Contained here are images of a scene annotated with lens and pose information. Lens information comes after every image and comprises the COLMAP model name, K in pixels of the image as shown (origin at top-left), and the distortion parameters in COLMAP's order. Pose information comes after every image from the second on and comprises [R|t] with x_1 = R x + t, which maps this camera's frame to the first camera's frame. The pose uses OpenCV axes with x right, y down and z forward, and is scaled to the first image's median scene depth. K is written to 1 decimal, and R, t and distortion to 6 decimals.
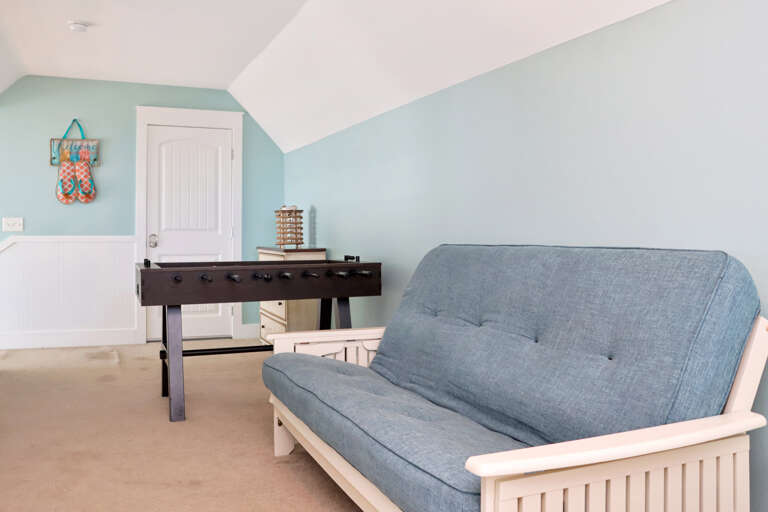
lens RADIAL K [[738.6, 0, 375.2], [0, 738.6, 236.4], [0, 0, 1]] dist [0.018117, 0.000000]
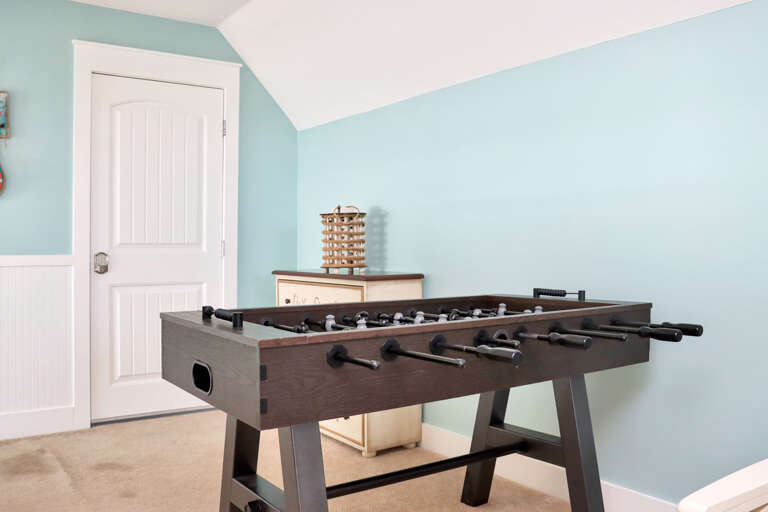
lens RADIAL K [[738.6, 0, 385.1], [0, 738.6, 257.8], [0, 0, 1]] dist [0.018117, 0.000000]
pose [[0.973582, -0.006070, 0.228258, -0.212918], [0.004409, 0.999960, 0.007788, -0.001995], [-0.228296, -0.006576, 0.973569, 0.348902]]
